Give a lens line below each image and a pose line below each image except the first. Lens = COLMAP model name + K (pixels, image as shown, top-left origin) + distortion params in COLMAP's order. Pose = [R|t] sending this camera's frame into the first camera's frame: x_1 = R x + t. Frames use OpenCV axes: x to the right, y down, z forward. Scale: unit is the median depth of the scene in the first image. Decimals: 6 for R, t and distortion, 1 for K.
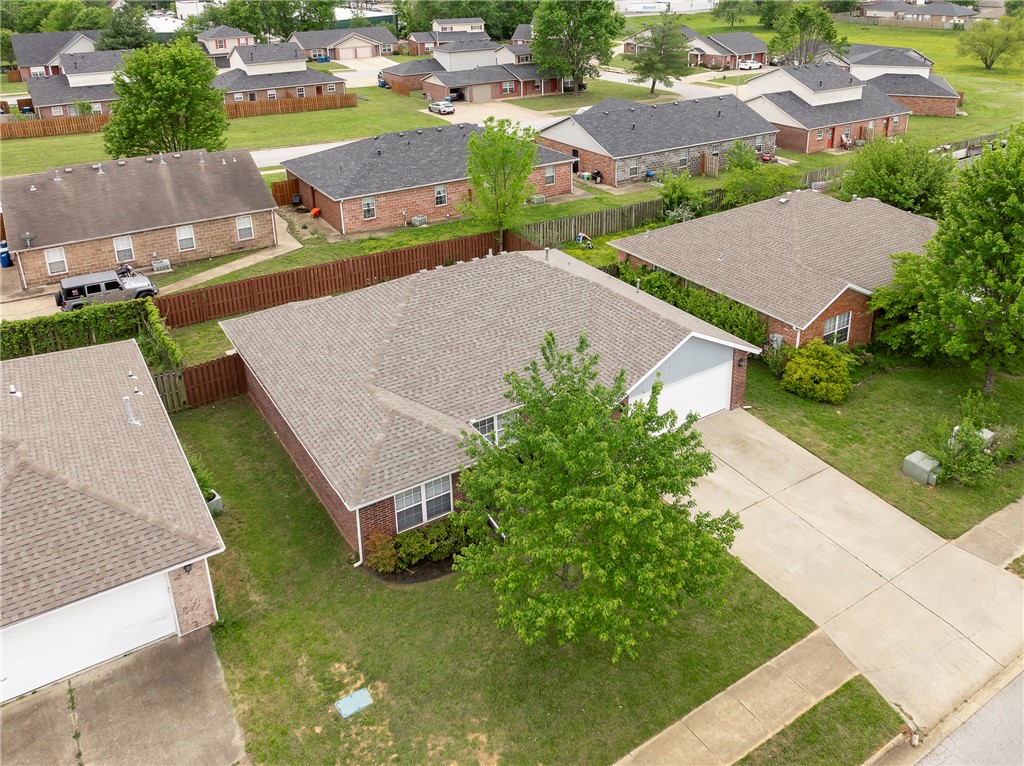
lens RADIAL K [[759.4, 0, 512.0], [0, 759.4, 375.7], [0, 0, 1]] dist [-0.015466, -0.000696]
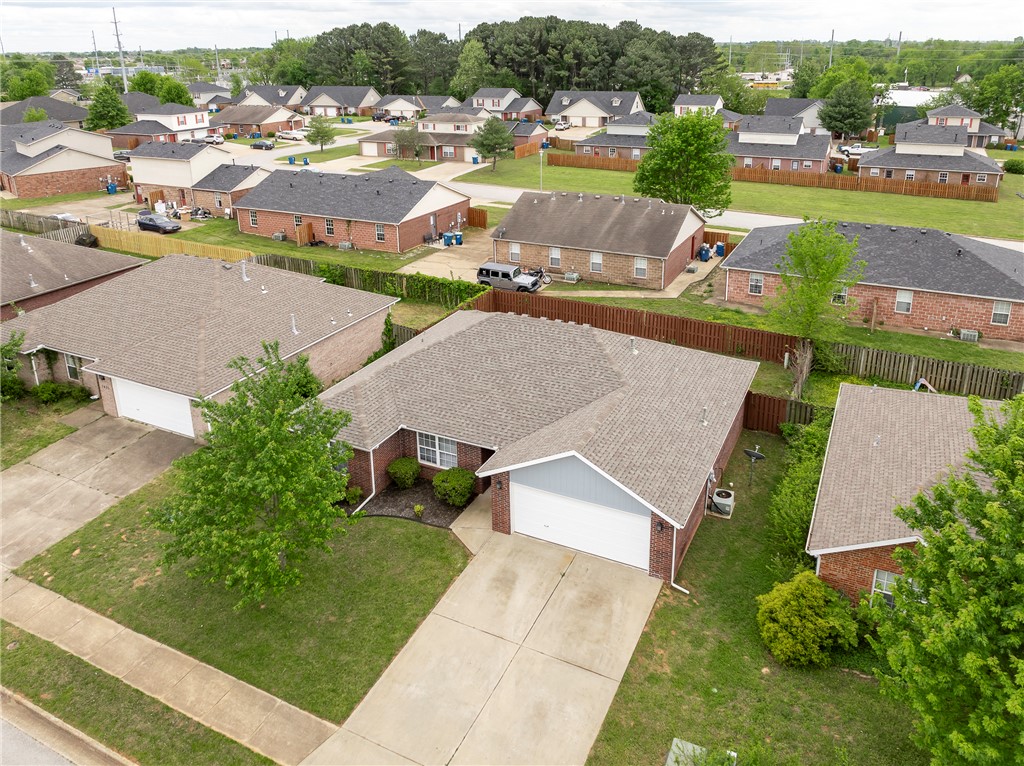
lens RADIAL K [[708.6, 0, 512.7], [0, 708.6, 391.1], [0, 0, 1]] dist [-0.020221, 0.001201]
pose [[0.517388, 0.380687, -0.766412, 0.541652], [-0.407702, 0.897082, 0.170363, -0.155183], [0.752389, 0.224324, 0.619346, 0.260627]]
